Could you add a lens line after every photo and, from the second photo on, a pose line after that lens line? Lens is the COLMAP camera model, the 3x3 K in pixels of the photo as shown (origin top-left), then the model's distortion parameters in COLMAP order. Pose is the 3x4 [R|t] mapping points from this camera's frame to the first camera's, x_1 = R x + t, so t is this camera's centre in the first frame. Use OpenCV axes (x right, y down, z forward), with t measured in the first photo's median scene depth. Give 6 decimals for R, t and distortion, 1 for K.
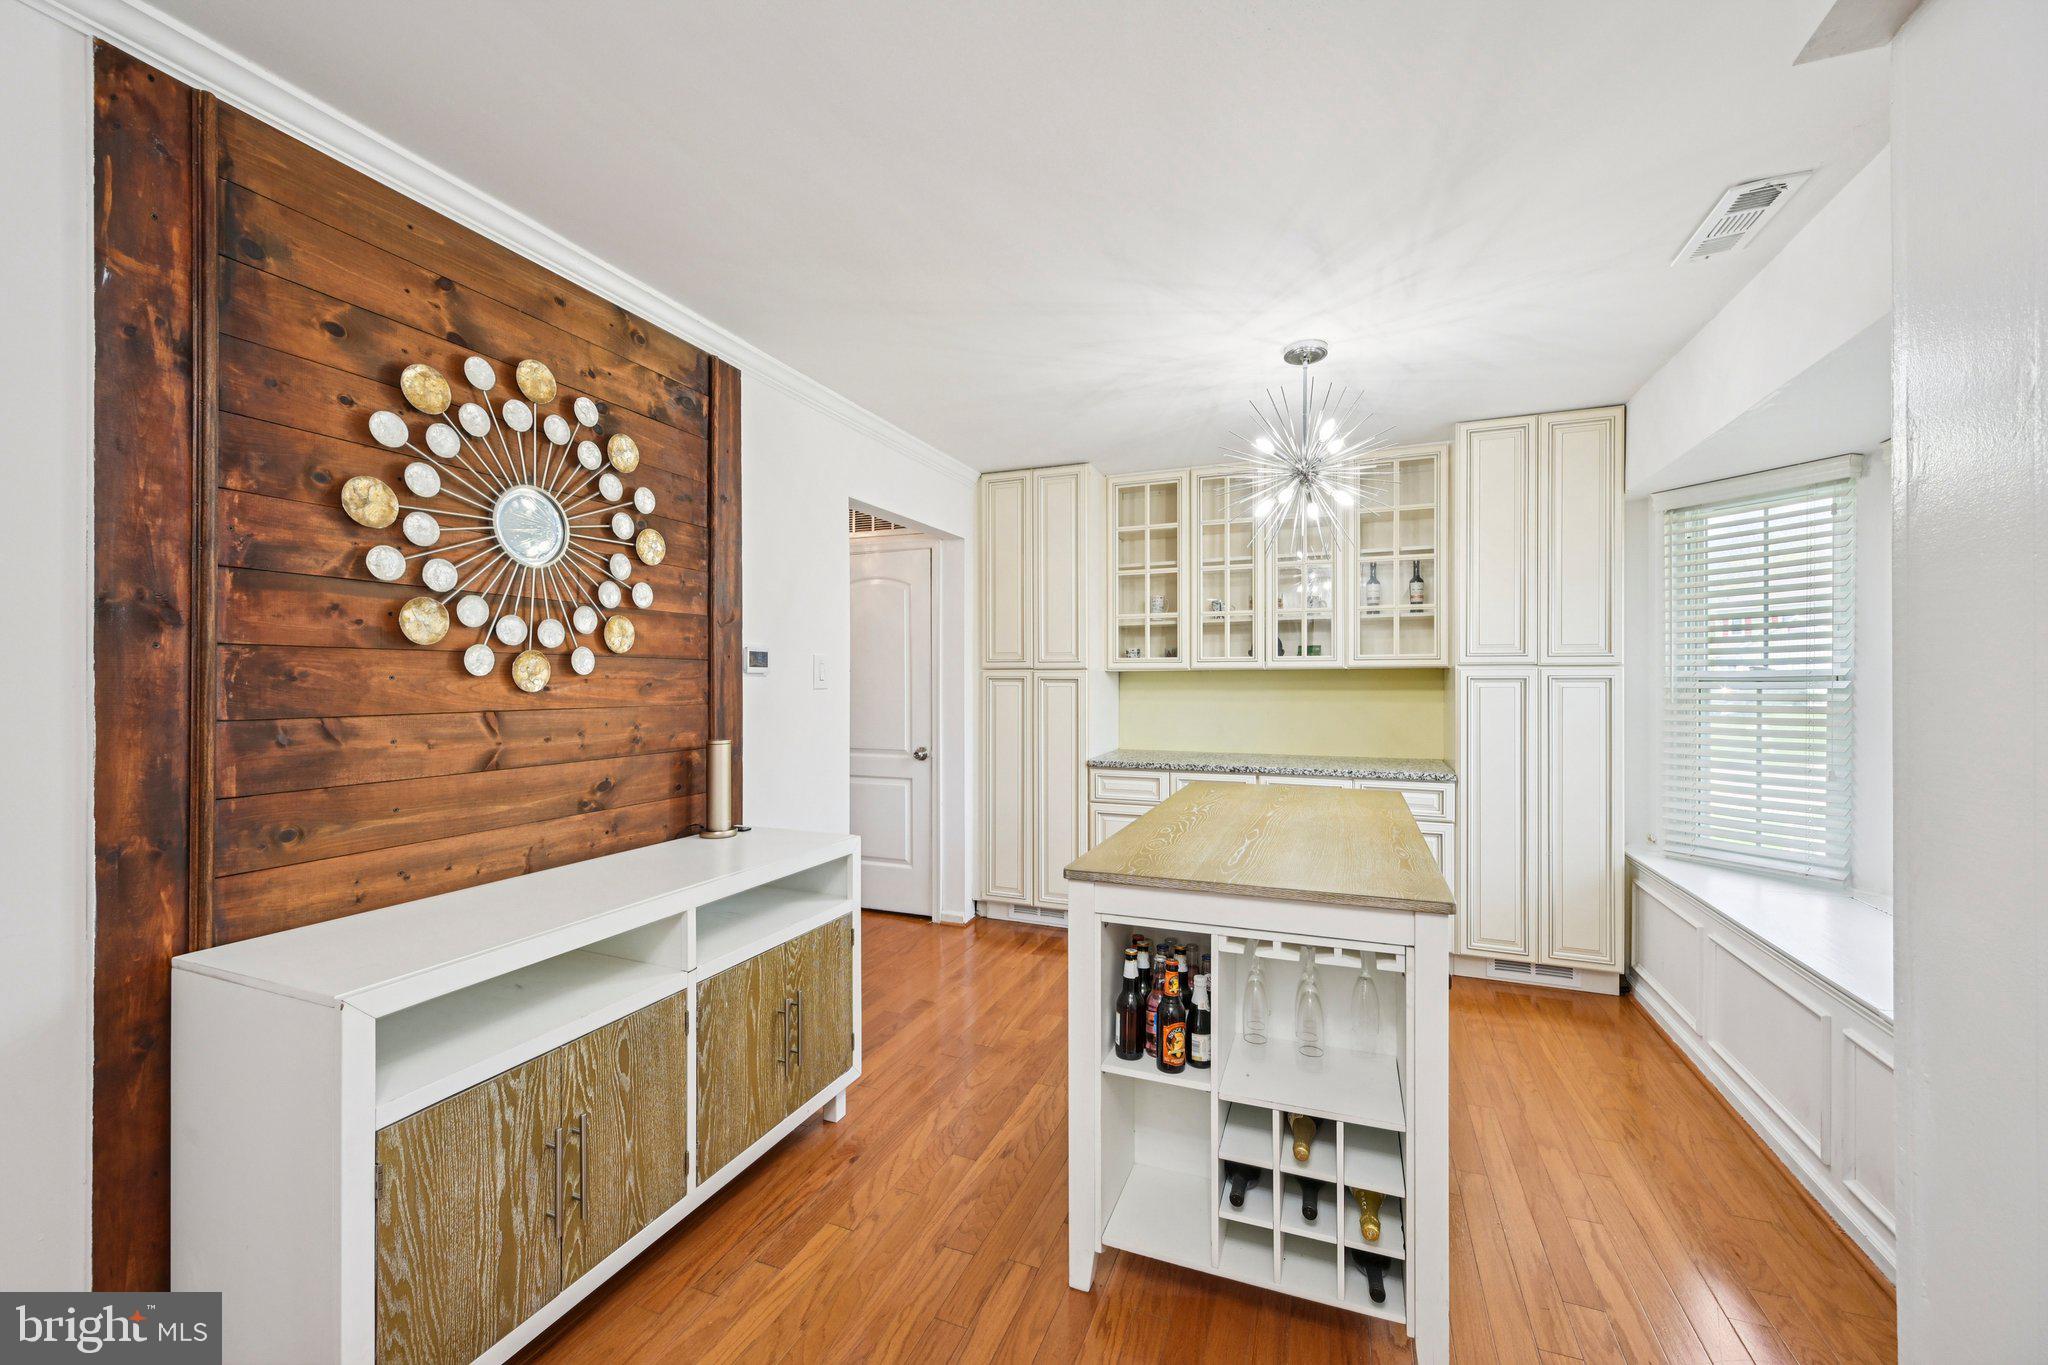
lens RADIAL K [[810.6, 0, 1025.0], [0, 810.6, 681.1], [0, 0, 1]] dist [0.003902, -0.000283]
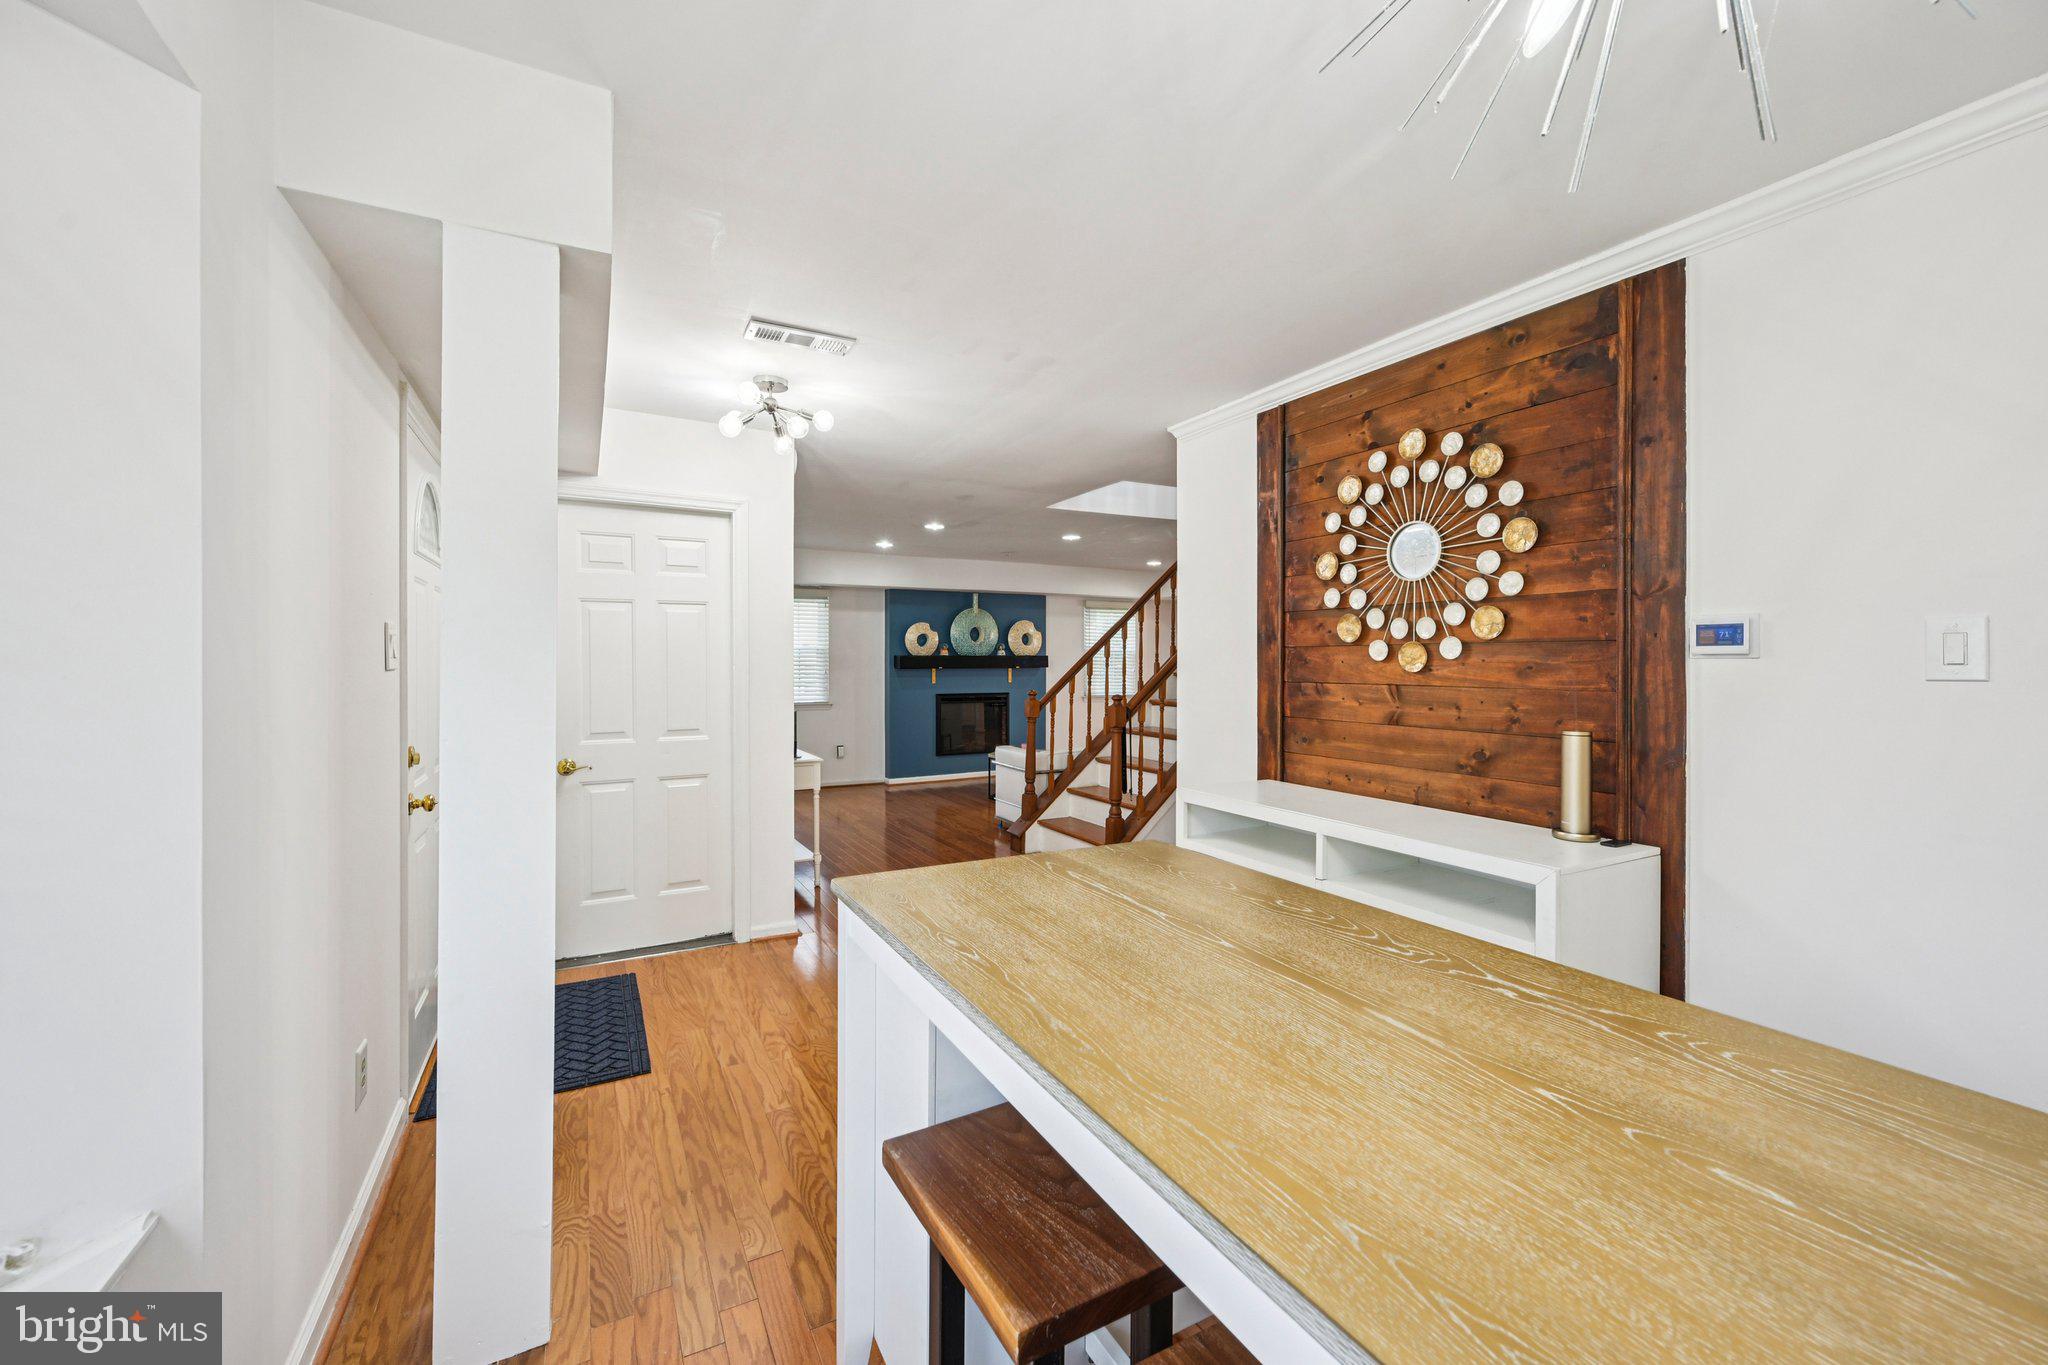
lens RADIAL K [[810.6, 0, 1026.8], [0, 810.6, 665.5], [0, 0, 1]] dist [0.003902, -0.000283]
pose [[-0.635623, 0.002525, -0.771995, 0.853037], [-0.000552, 0.999993, 0.003725, -0.002670], [0.771999, 0.002794, -0.635617, 1.353312]]
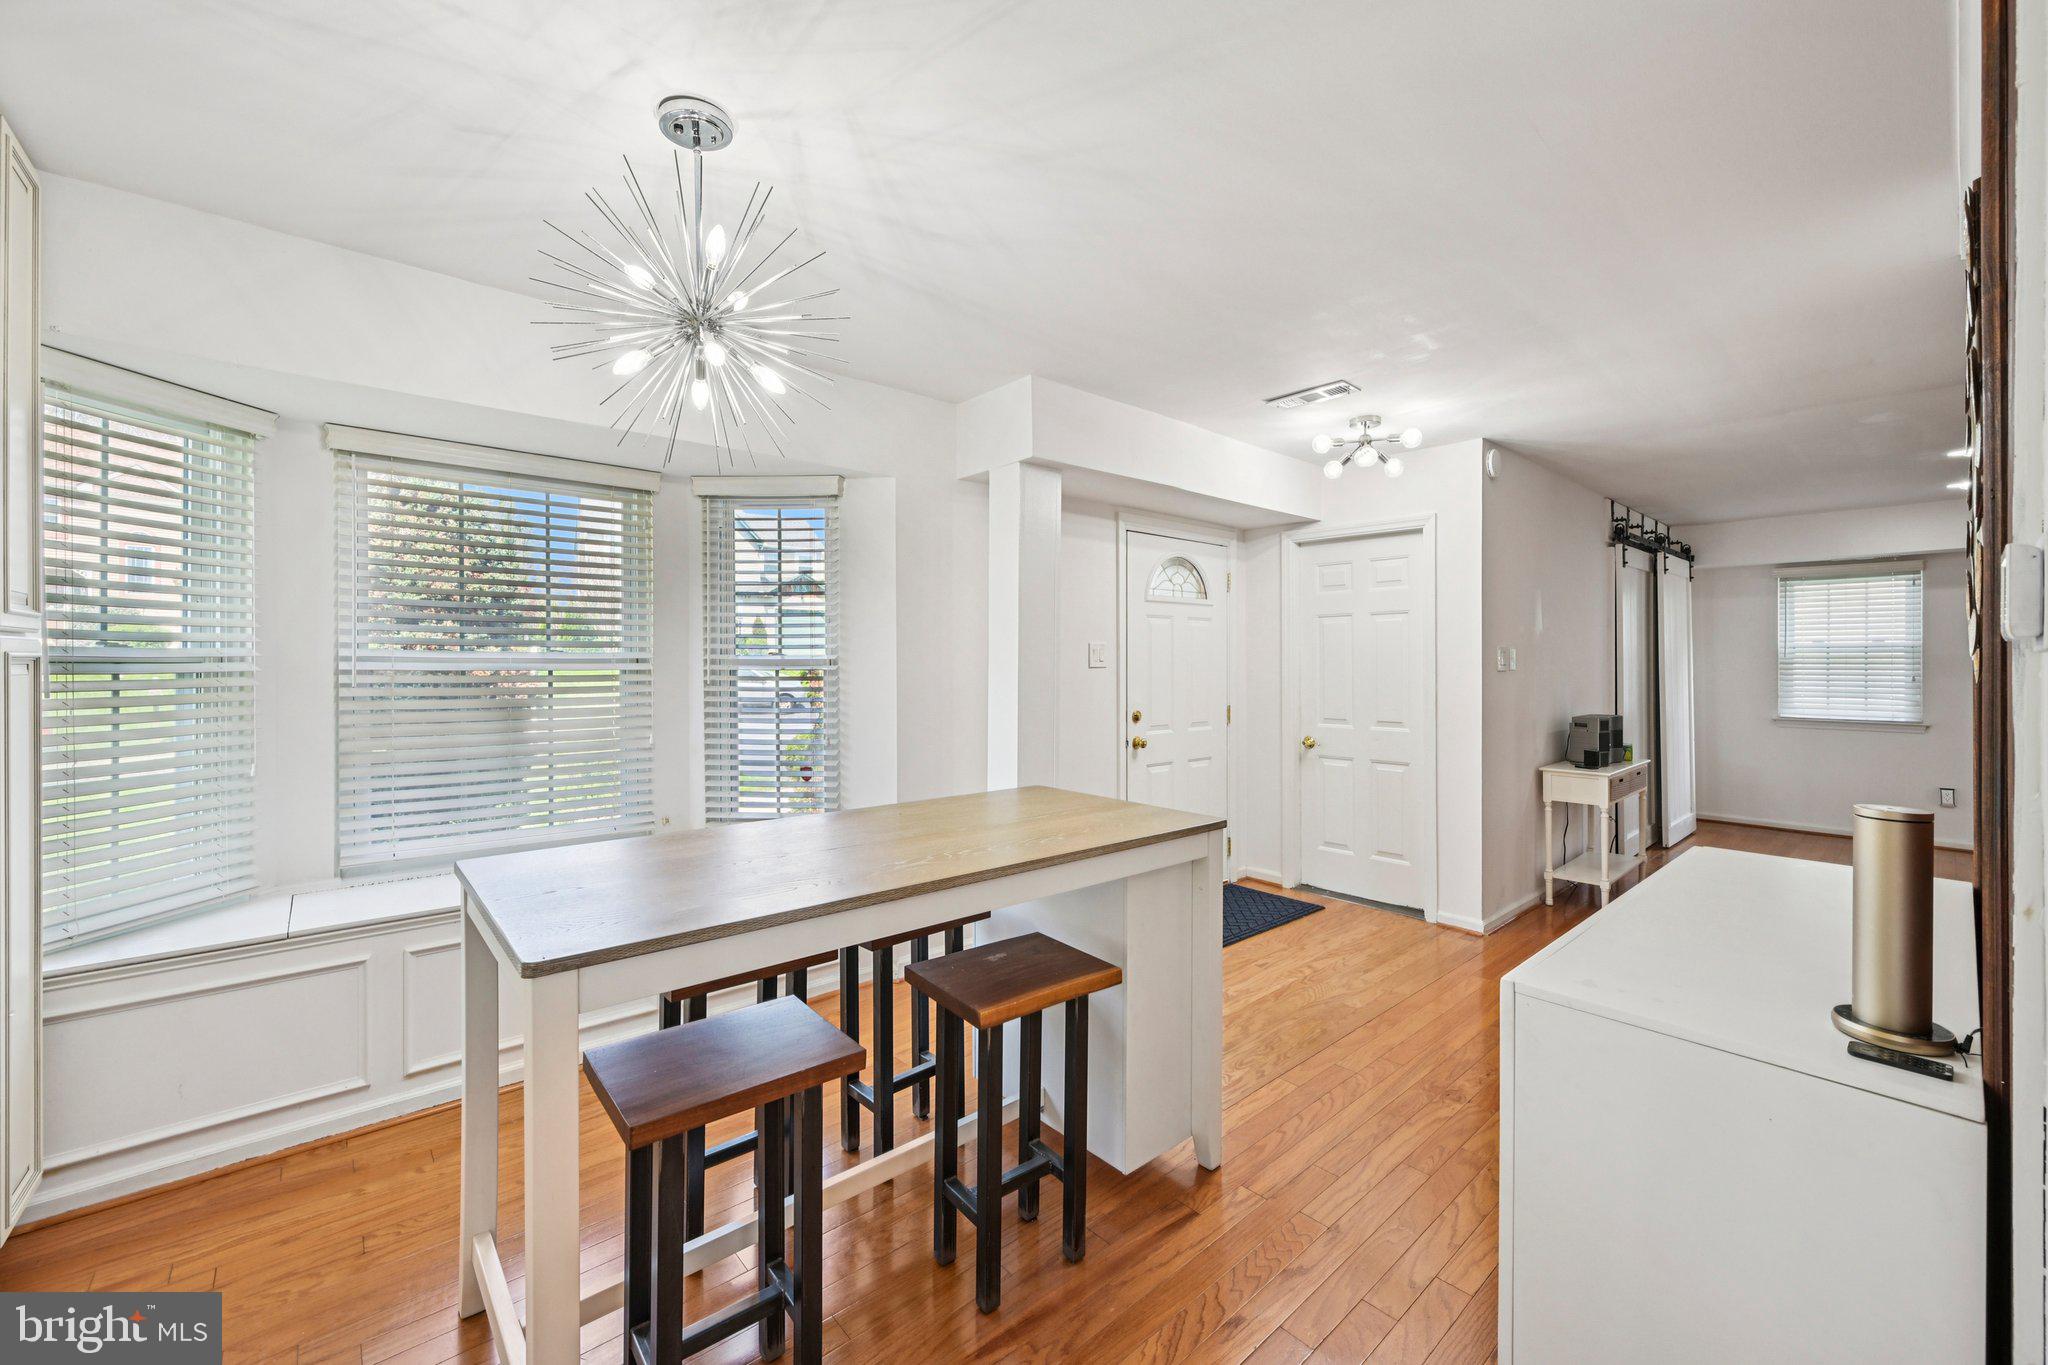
lens RADIAL K [[810.6, 0, 1020.3], [0, 810.6, 667.6], [0, 0, 1]] dist [0.003902, -0.000283]
pose [[-0.886789, -0.002576, 0.462168, -0.222564], [-0.000613, 0.999990, 0.004397, -0.001809], [-0.462175, 0.003616, -0.886782, 1.943726]]
